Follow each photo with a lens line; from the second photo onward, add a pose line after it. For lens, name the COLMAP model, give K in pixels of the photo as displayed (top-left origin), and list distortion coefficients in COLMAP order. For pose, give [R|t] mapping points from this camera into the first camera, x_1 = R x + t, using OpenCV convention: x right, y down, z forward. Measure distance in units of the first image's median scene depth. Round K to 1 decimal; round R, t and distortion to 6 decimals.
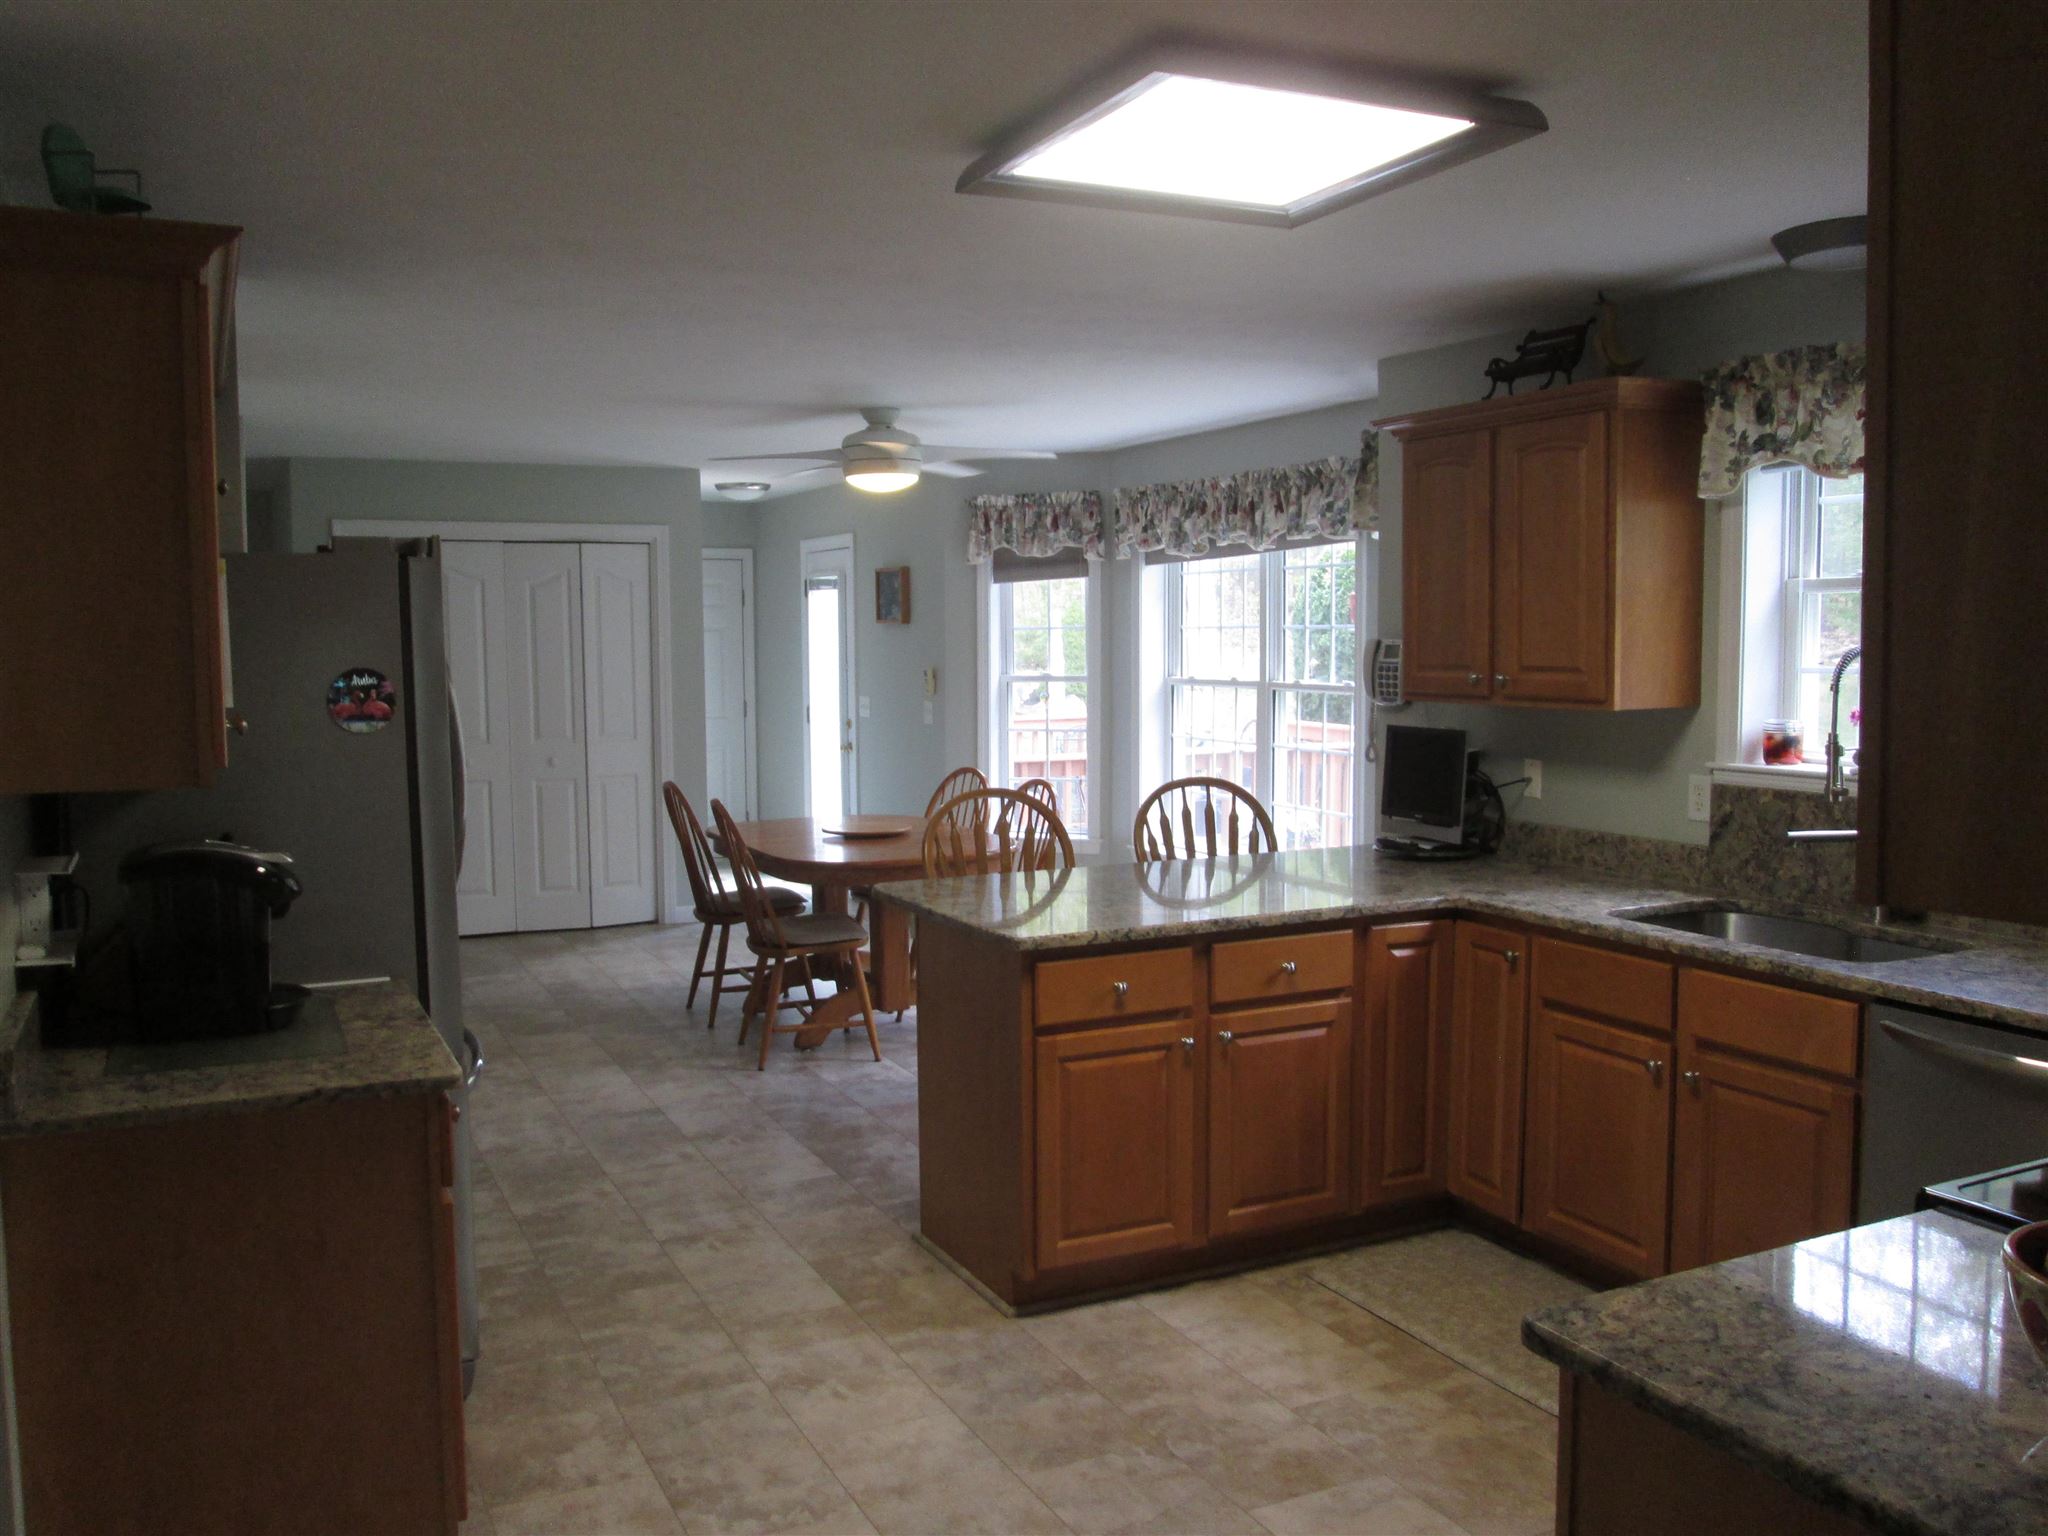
lens RADIAL K [[1699.0, 0, 1024.0], [0, 1699.0, 768.0], [0, 0, 1]] dist [-0.008826, -0.004315]
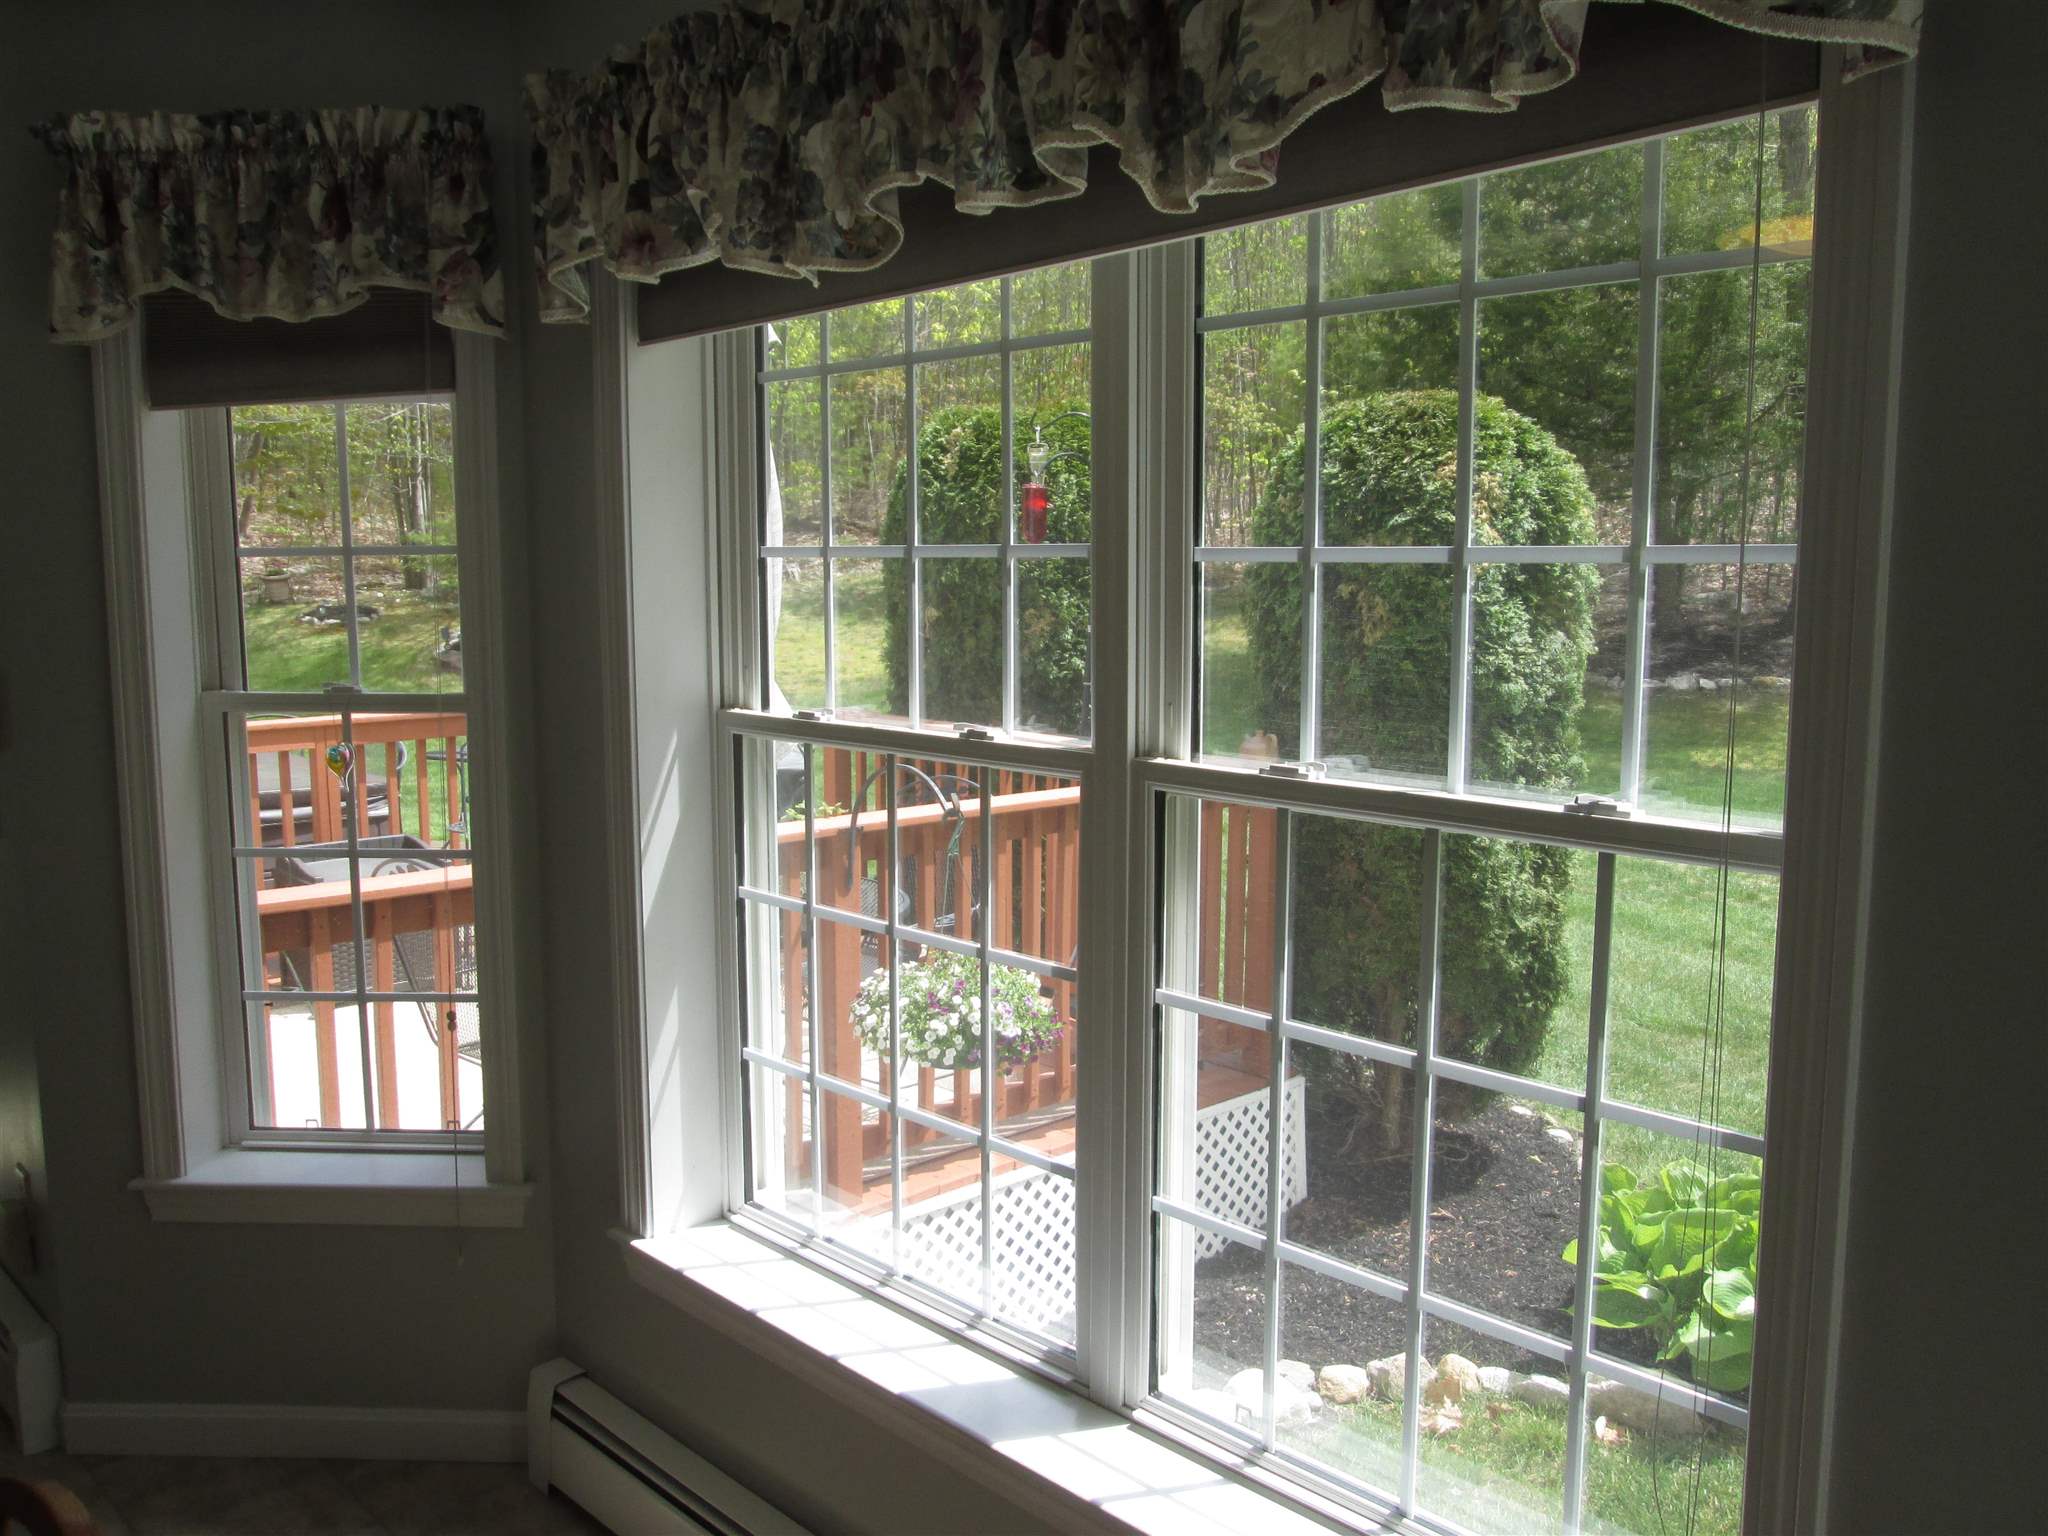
lens RADIAL K [[1699.0, 0, 1024.0], [0, 1699.0, 768.0], [0, 0, 1]] dist [-0.008826, -0.004315]
pose [[0.952673, -0.029888, 0.302523, 0.045942], [0.015863, 0.998687, 0.048714, -0.061554], [-0.303582, -0.041609, 0.951896, 0.737725]]
